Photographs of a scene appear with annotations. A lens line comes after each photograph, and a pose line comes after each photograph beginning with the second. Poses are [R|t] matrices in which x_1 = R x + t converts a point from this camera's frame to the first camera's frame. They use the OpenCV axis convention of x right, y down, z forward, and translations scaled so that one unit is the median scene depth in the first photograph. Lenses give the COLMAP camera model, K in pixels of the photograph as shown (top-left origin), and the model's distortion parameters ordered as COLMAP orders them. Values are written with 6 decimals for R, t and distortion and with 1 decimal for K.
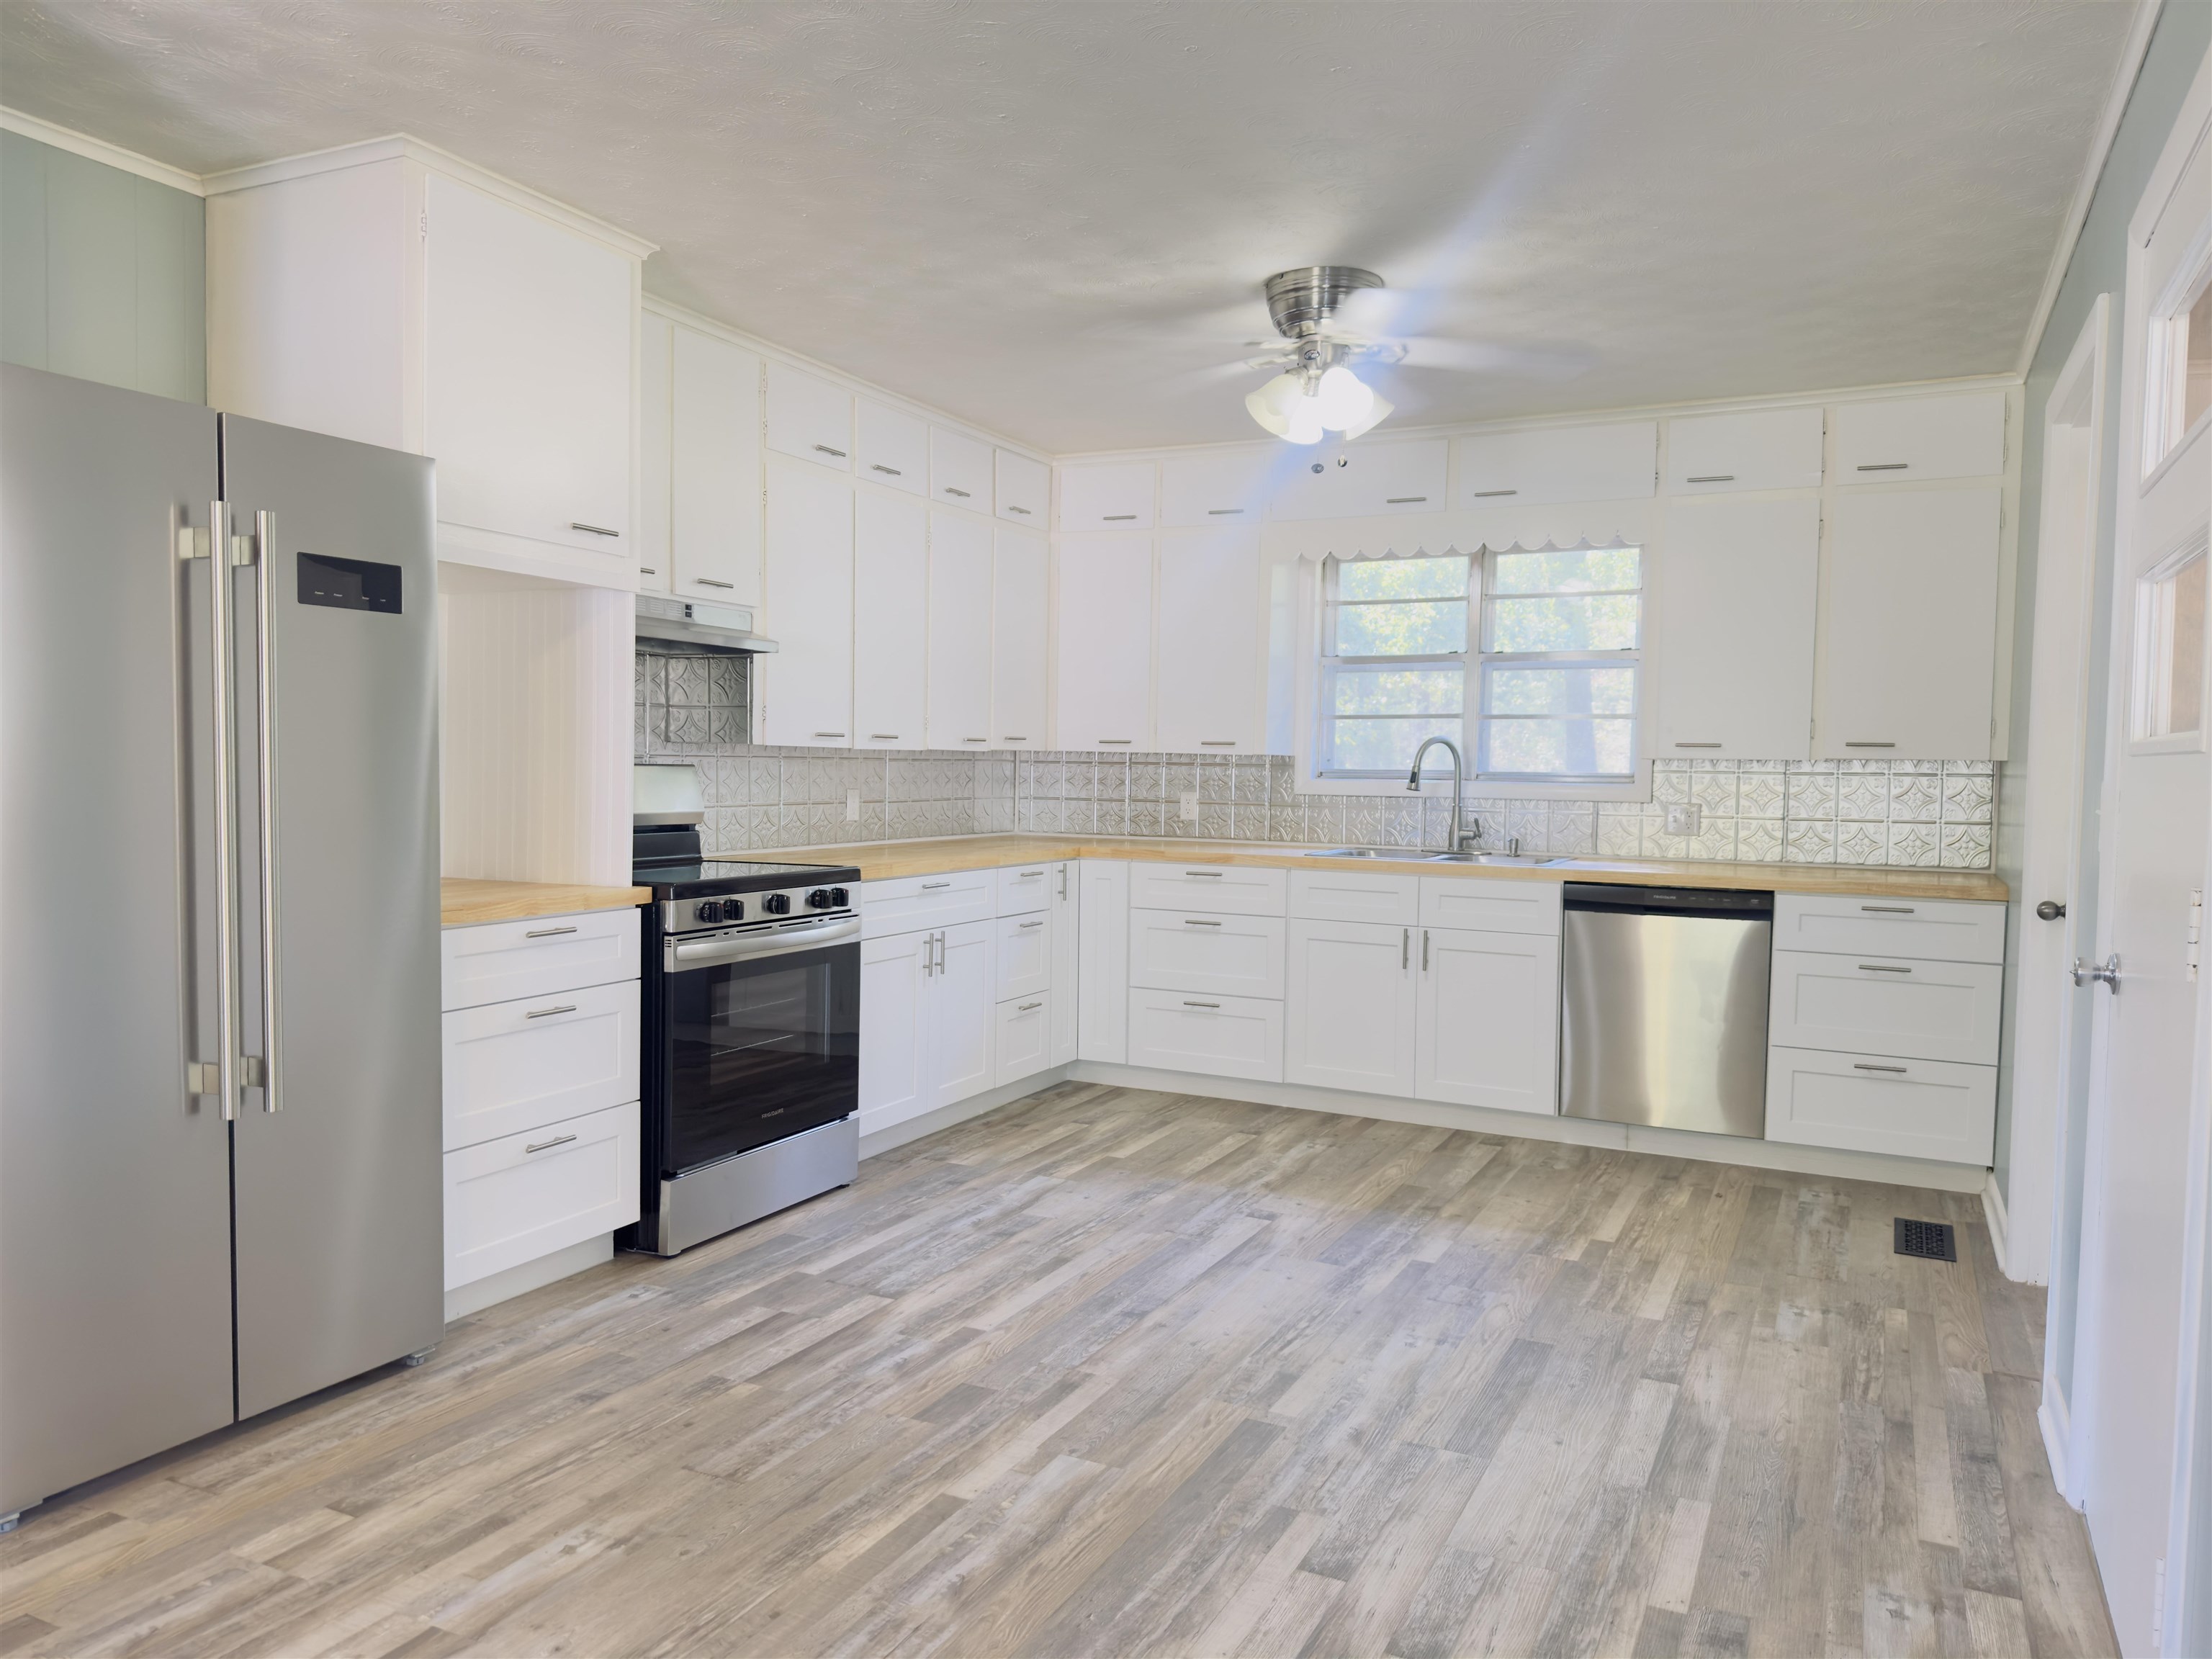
lens RADIAL K [[1542.8, 0, 1120.8], [0, 1542.8, 828.2], [0, 0, 1]] dist [0.010943, -0.031101]
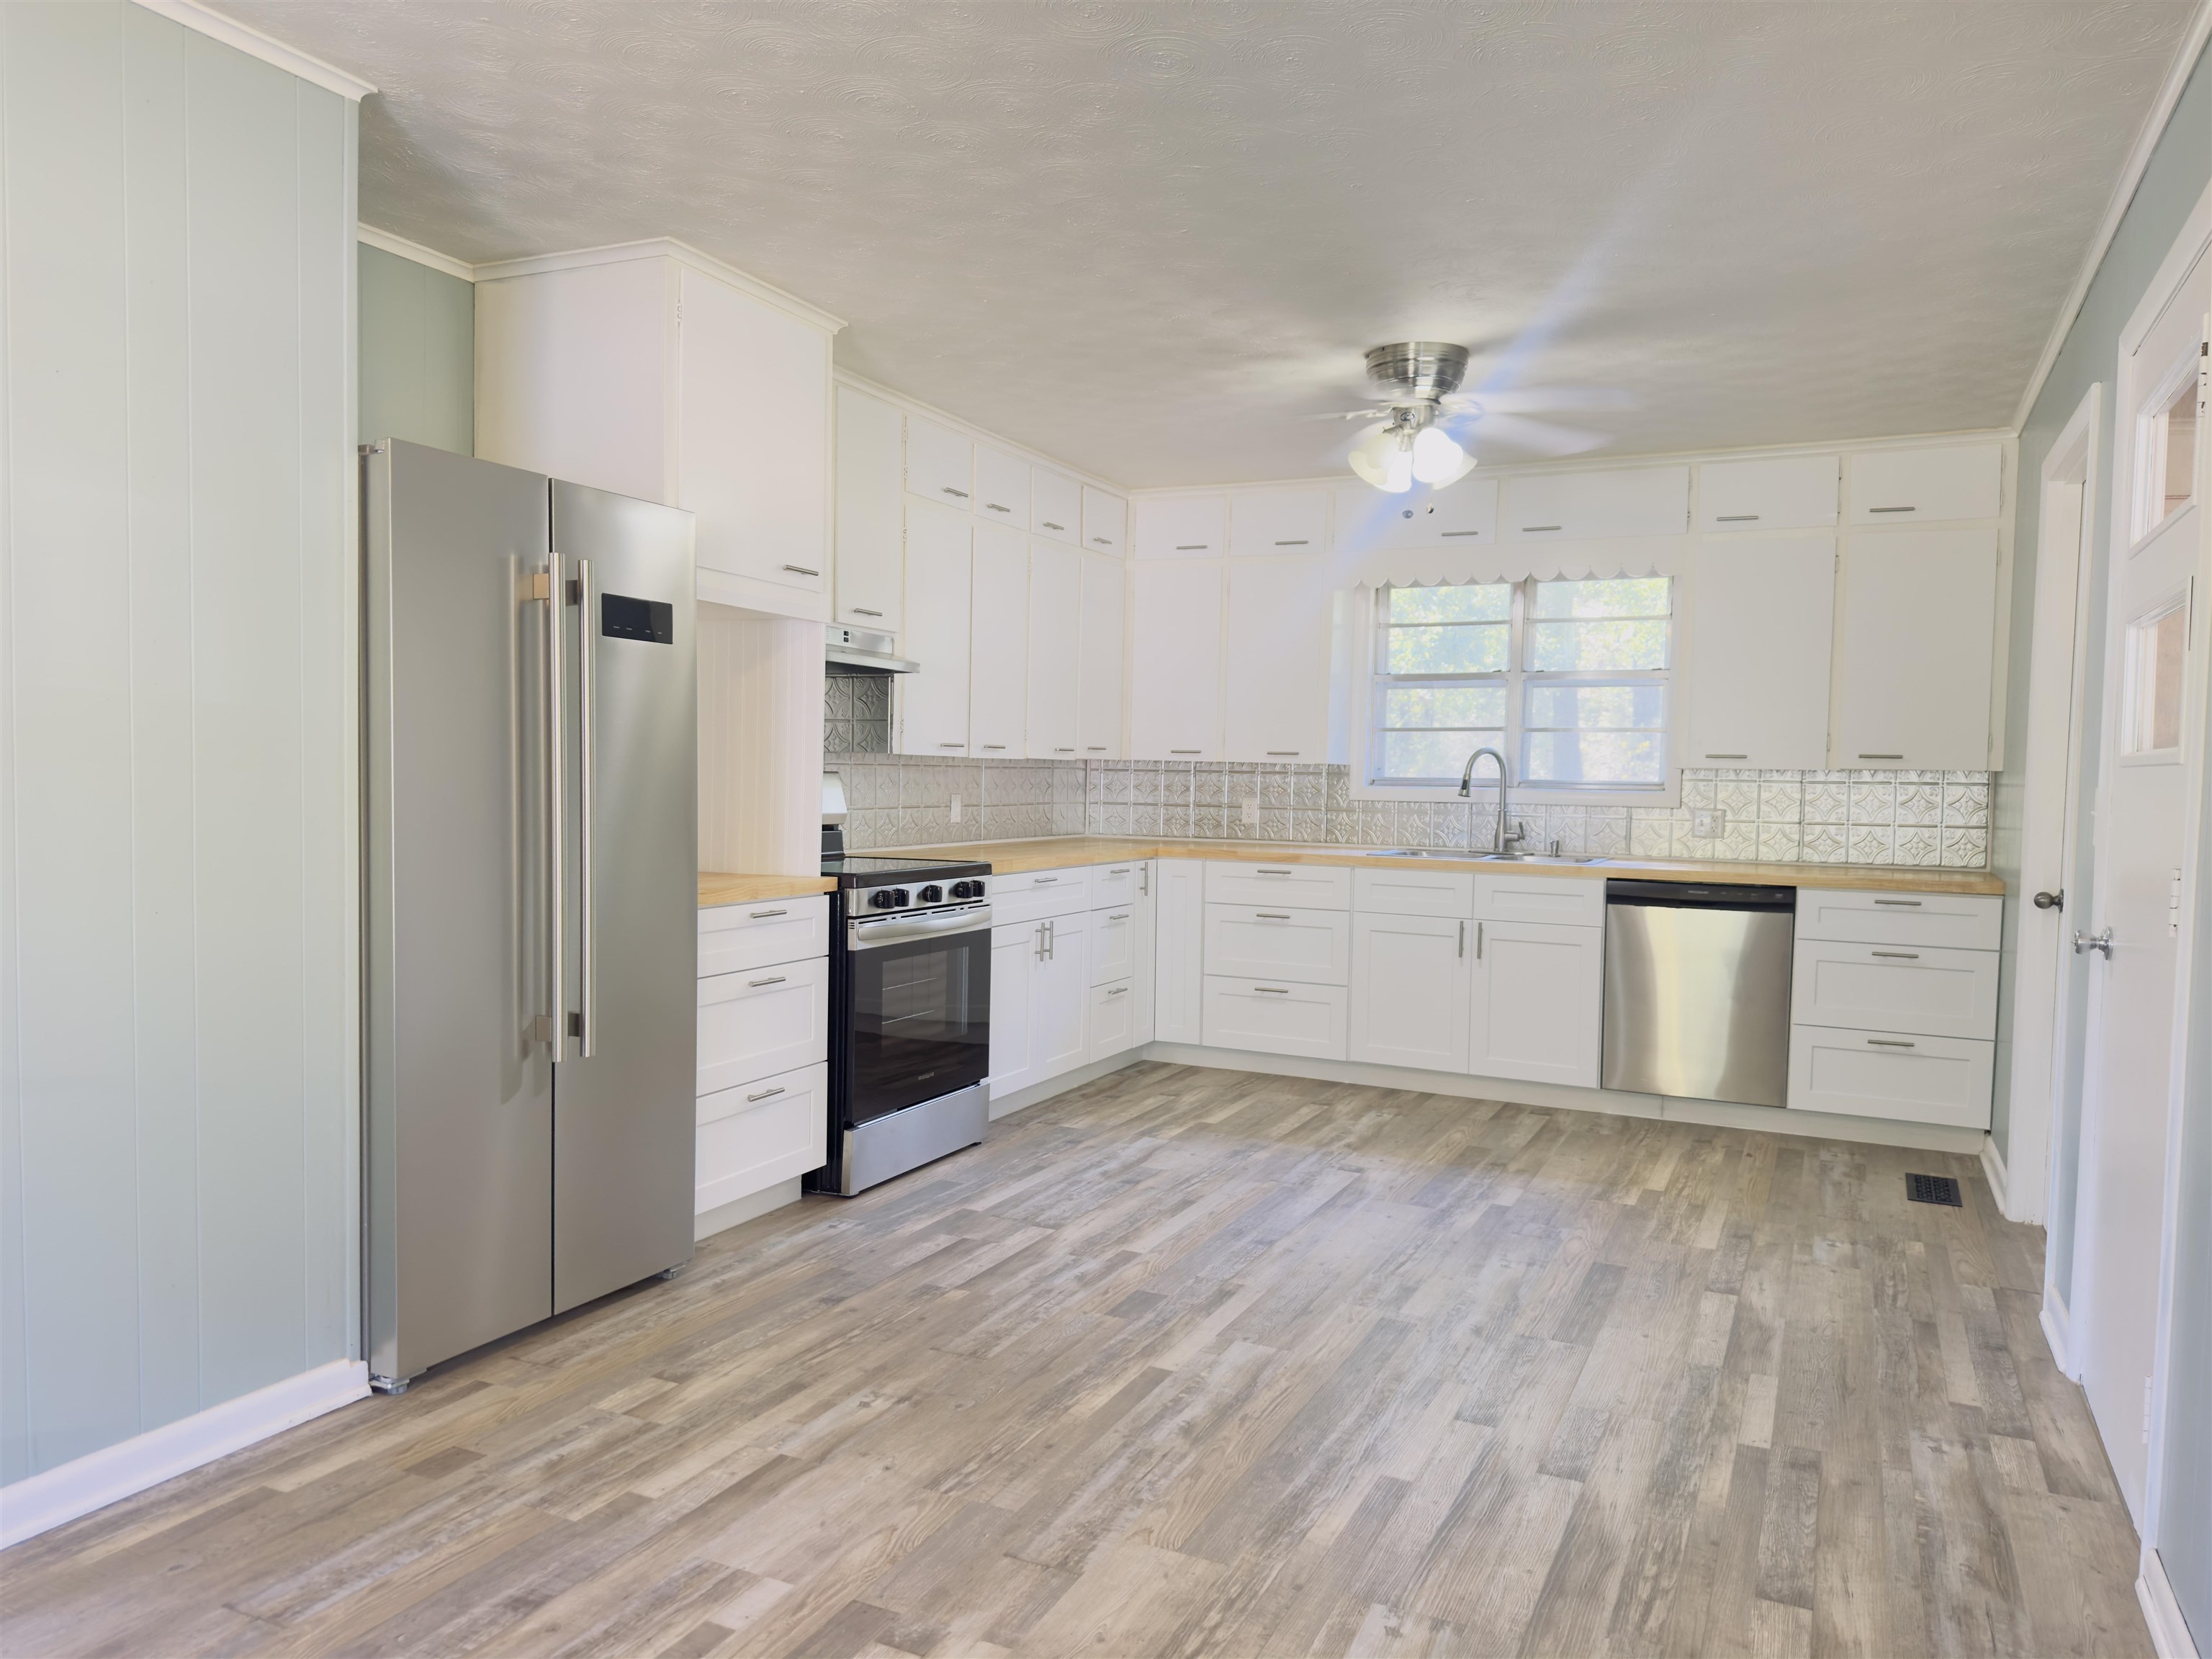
lens RADIAL K [[1542.8, 0, 1100.5], [0, 1542.8, 834.2], [0, 0, 1]] dist [0.010943, -0.031101]
pose [[0.999985, 0.002852, 0.004617, -0.109578], [-0.002844, 0.999994, -0.001723, 0.007313], [-0.004622, 0.001710, 0.999988, -0.150983]]
